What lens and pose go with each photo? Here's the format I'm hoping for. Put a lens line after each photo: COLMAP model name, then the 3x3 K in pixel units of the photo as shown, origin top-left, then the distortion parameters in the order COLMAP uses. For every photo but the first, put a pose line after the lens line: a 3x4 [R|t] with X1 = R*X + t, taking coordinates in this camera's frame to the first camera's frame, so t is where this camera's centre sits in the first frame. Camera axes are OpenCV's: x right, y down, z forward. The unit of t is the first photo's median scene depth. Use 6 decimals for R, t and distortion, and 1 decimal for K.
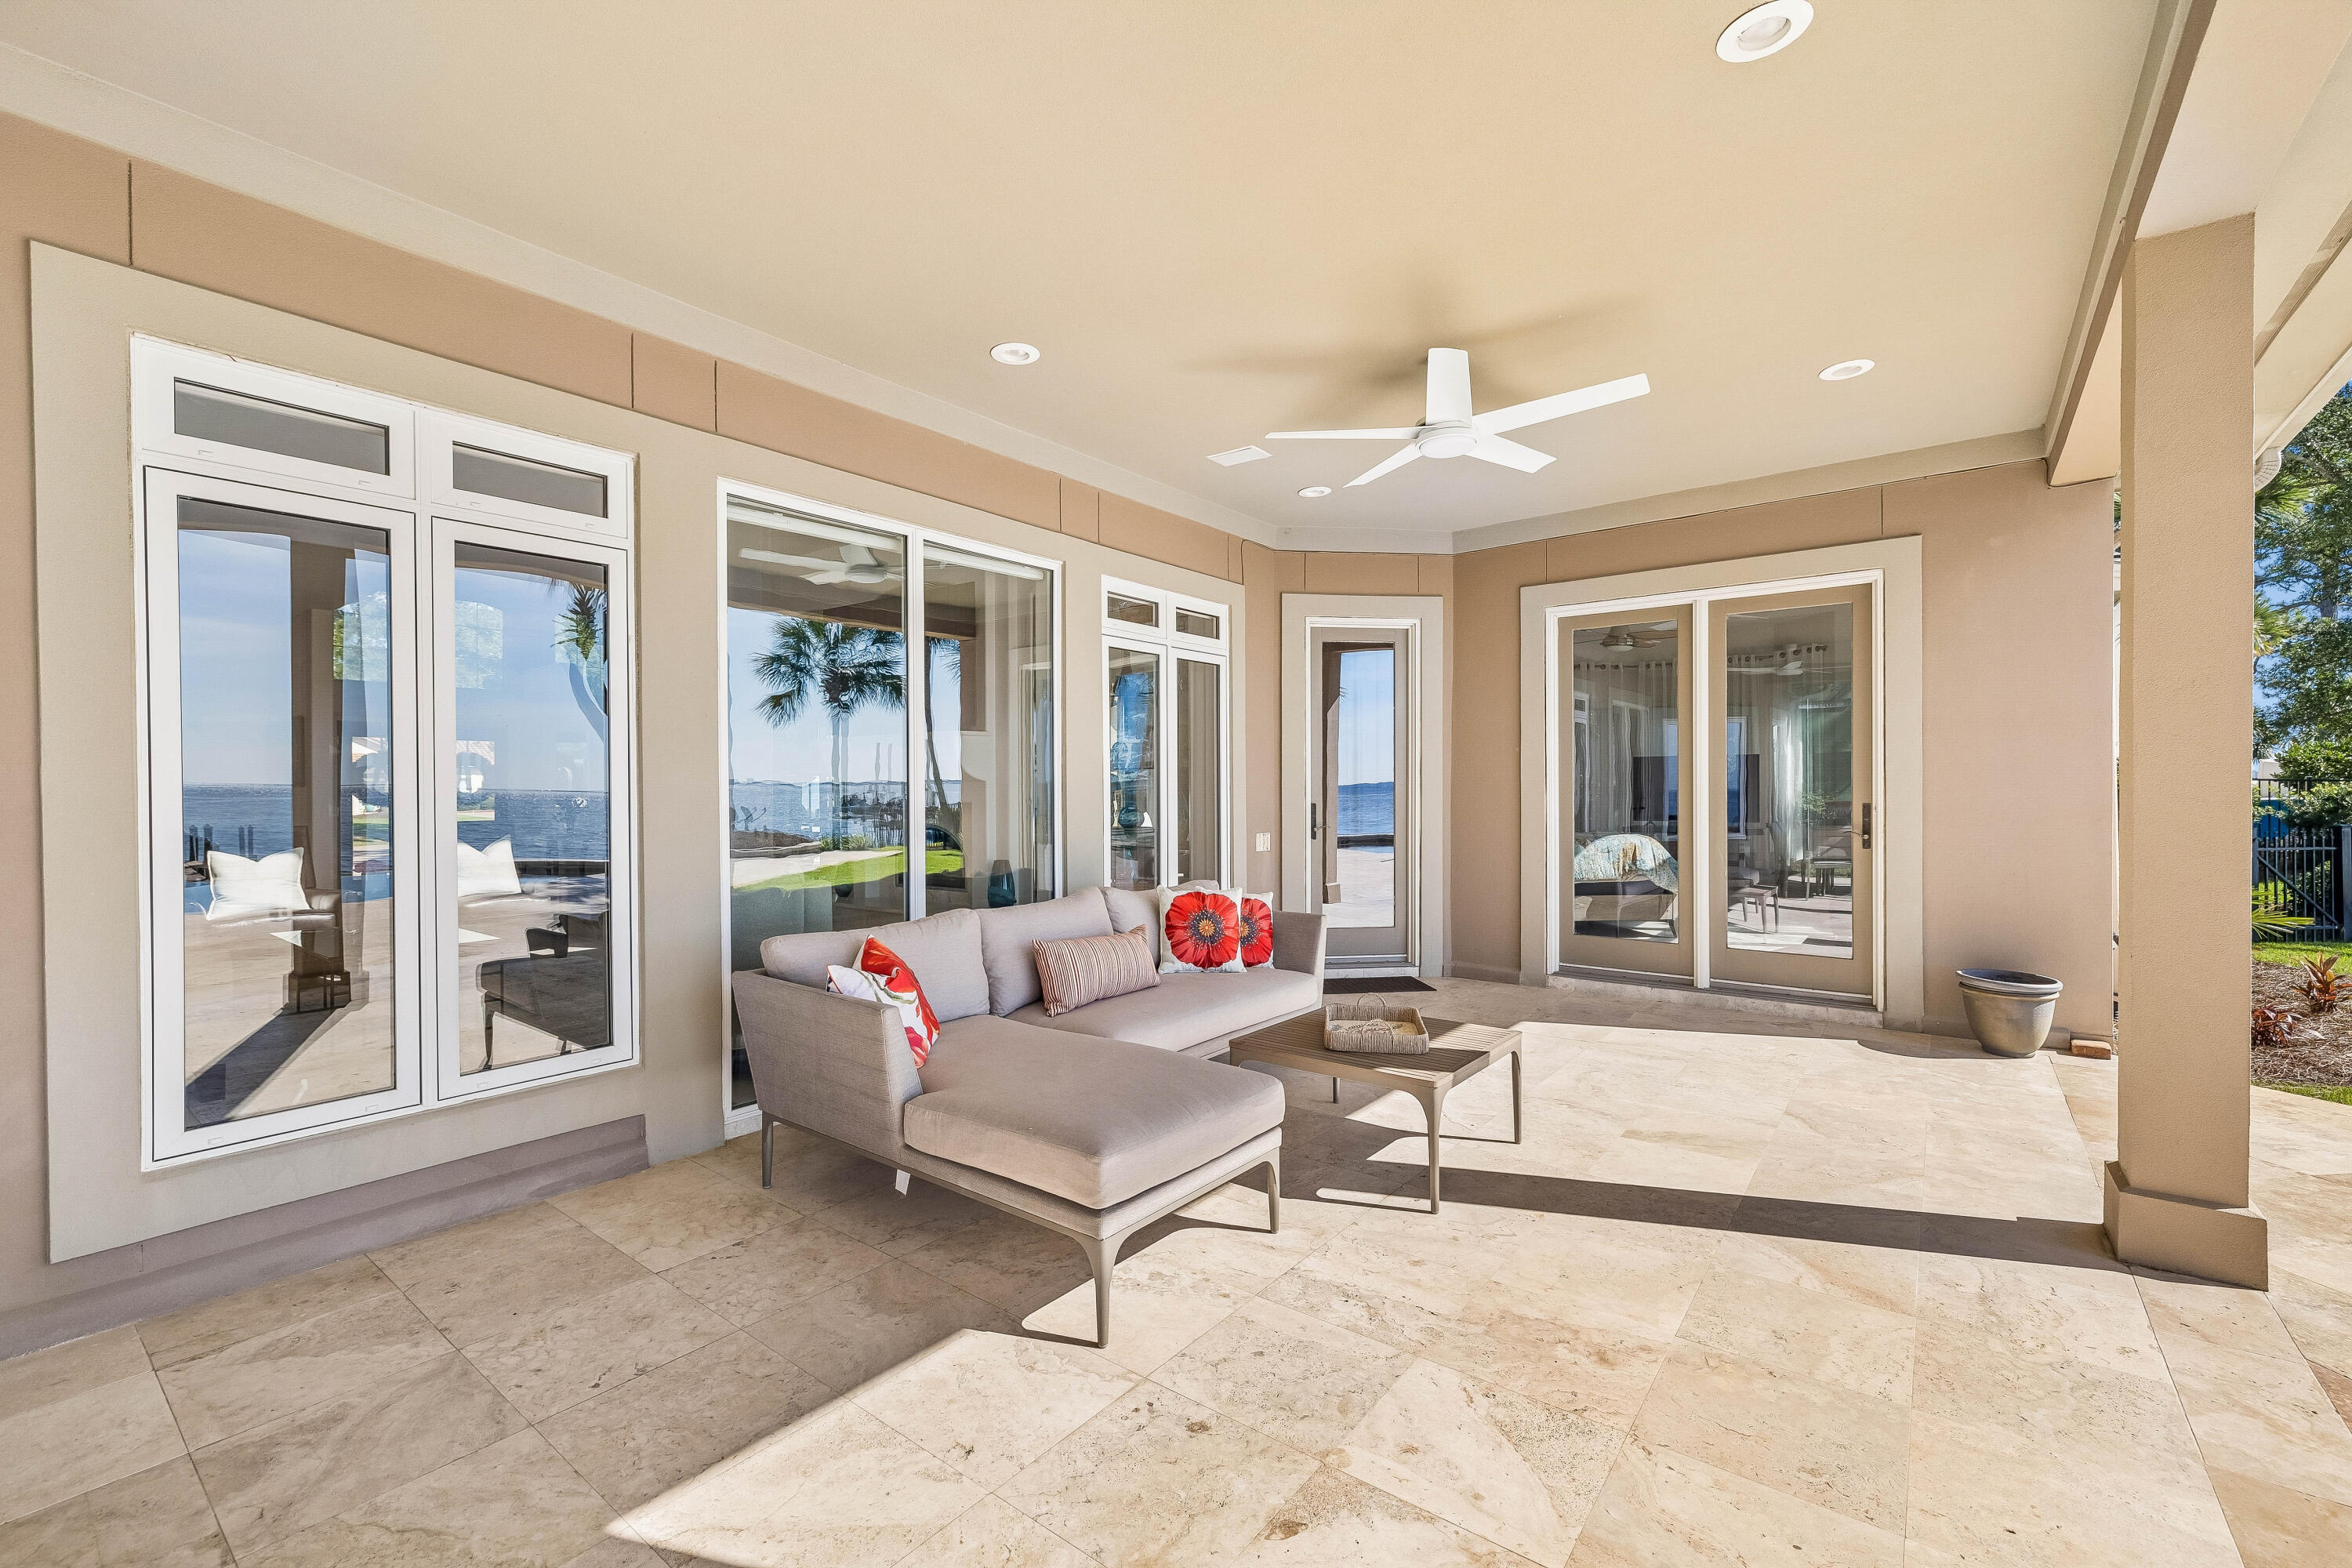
lens RADIAL K [[986.3, 0, 1168.8], [0, 986.3, 785.1], [0, 0, 1]] dist [0.002883, 0.000133]
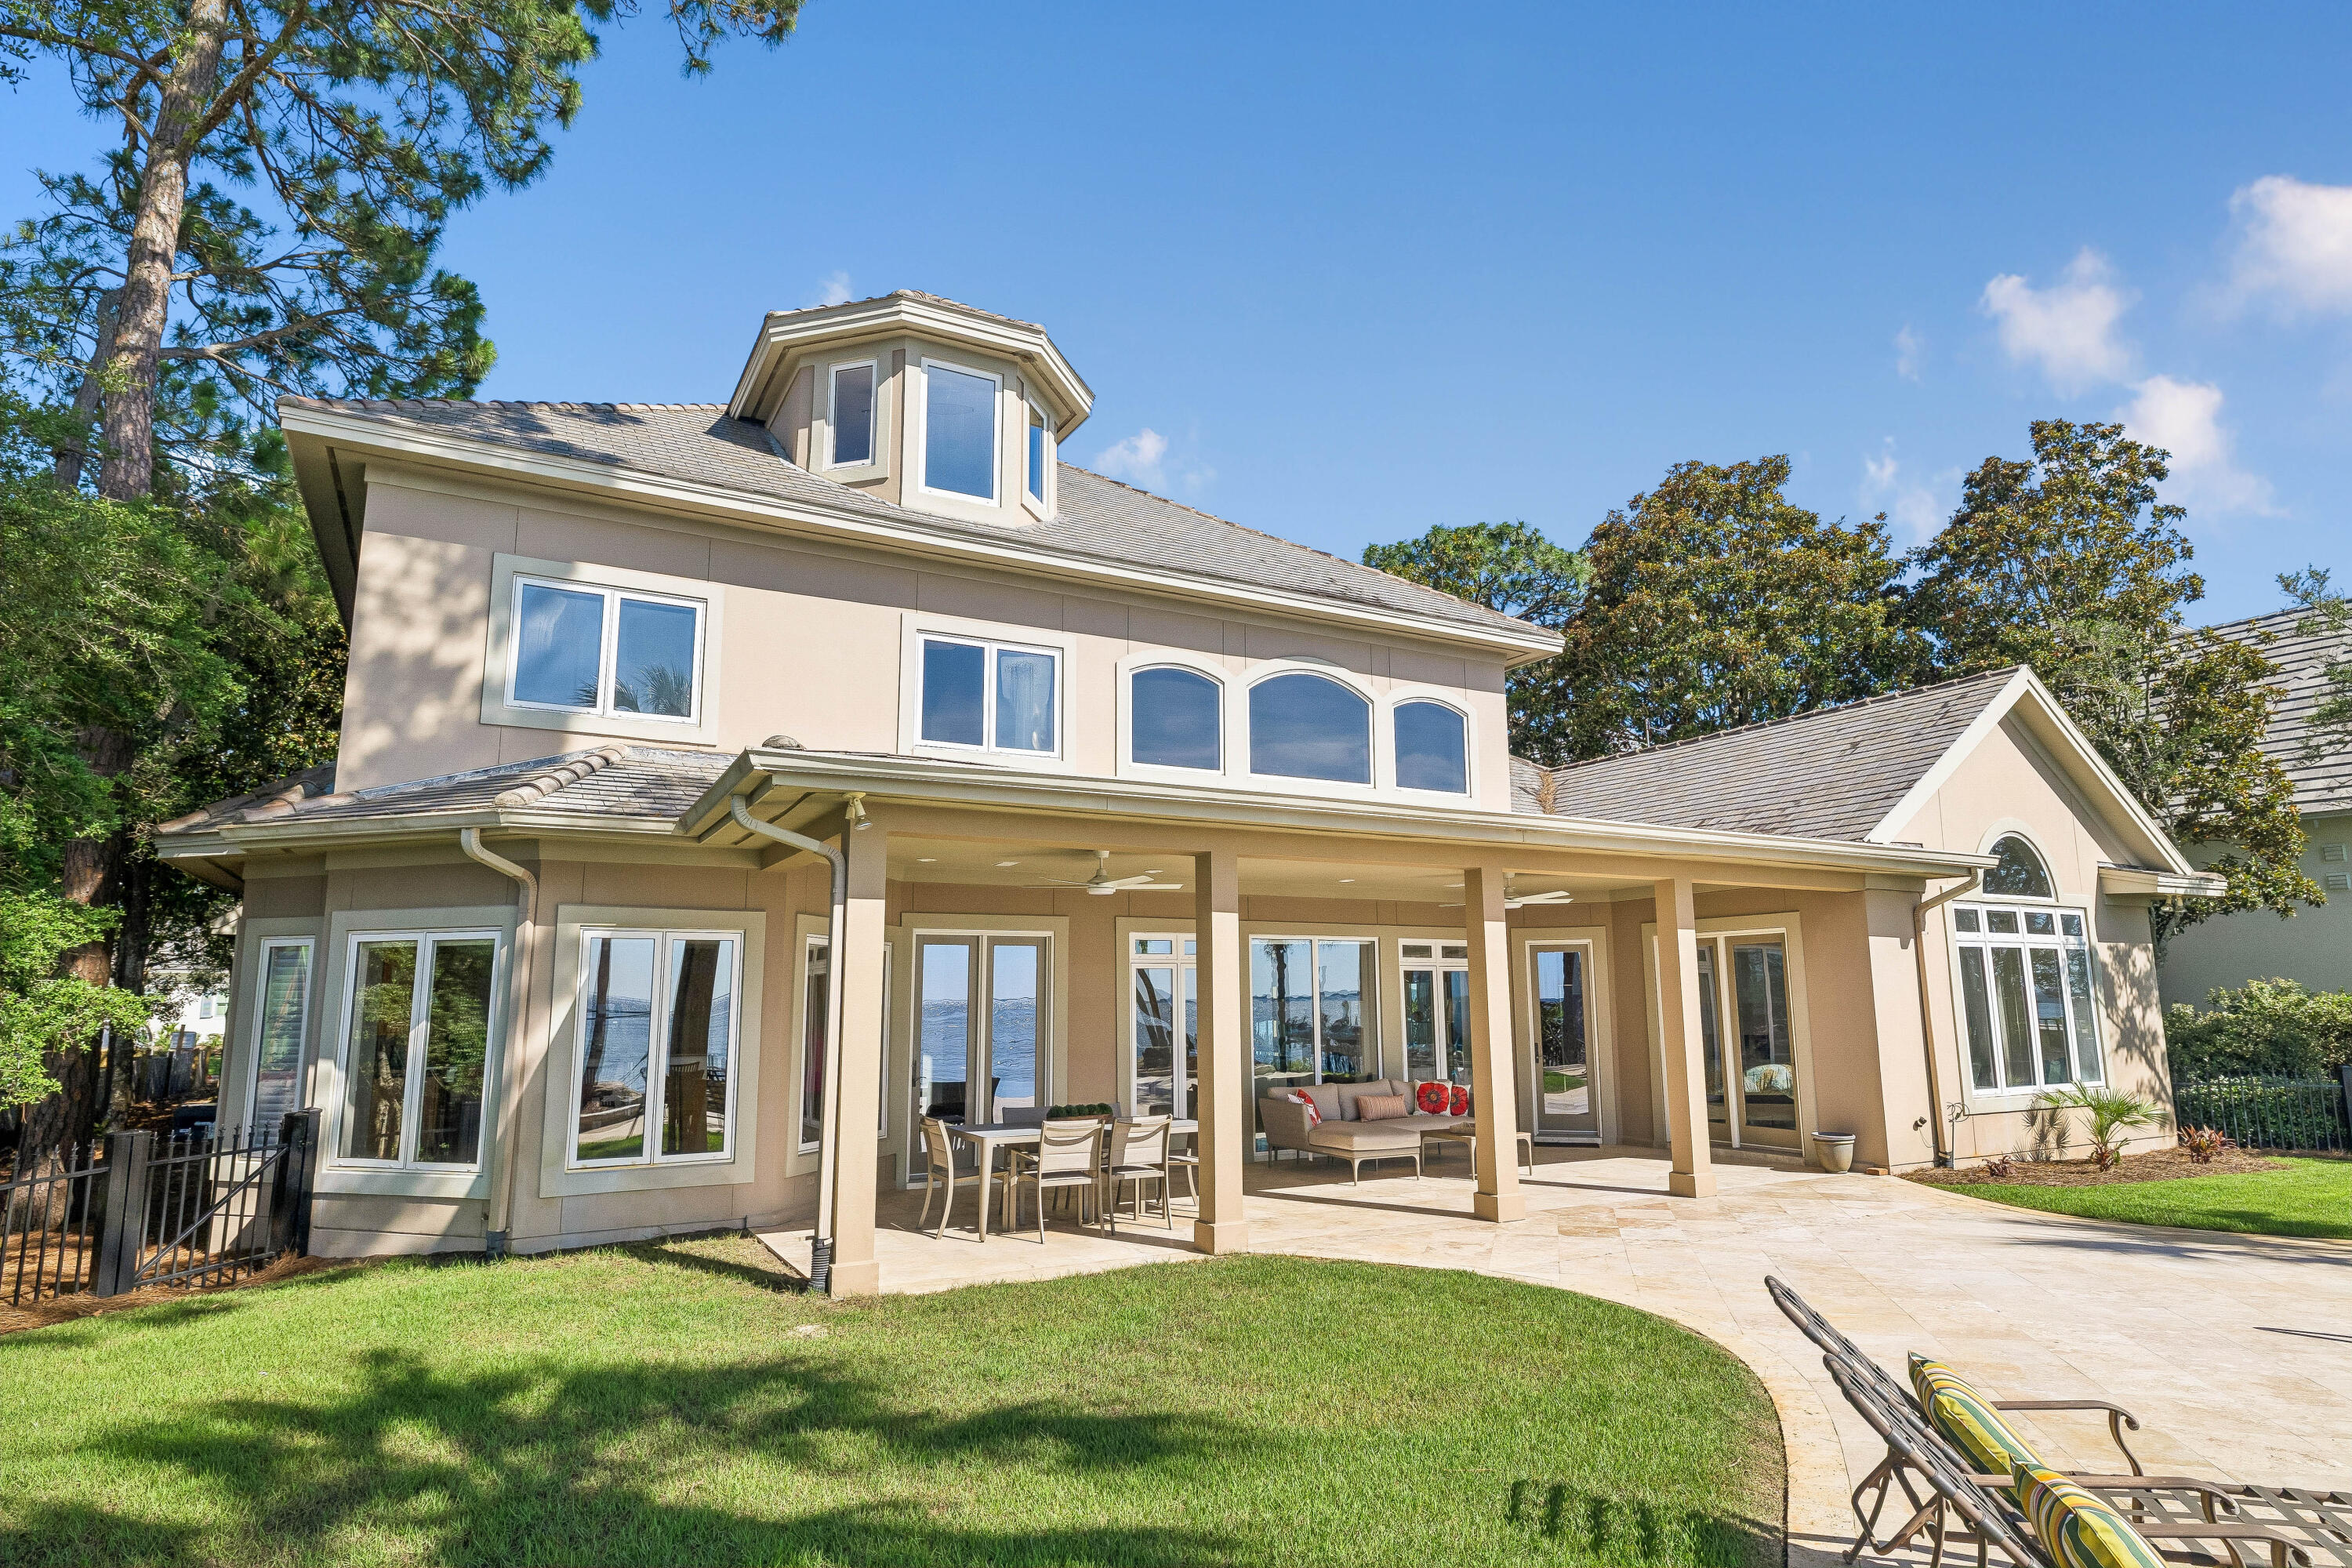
lens RADIAL K [[1271.0, 0, 1181.3], [0, 1271.0, 783.7], [0, 0, 1]] dist [0.000637, 0.003587]
pose [[0.922765, -0.066472, -0.379586, 0.699540], [0.002432, 0.985996, -0.166752, -0.094814], [0.385355, 0.152950, 0.910004, -2.192294]]
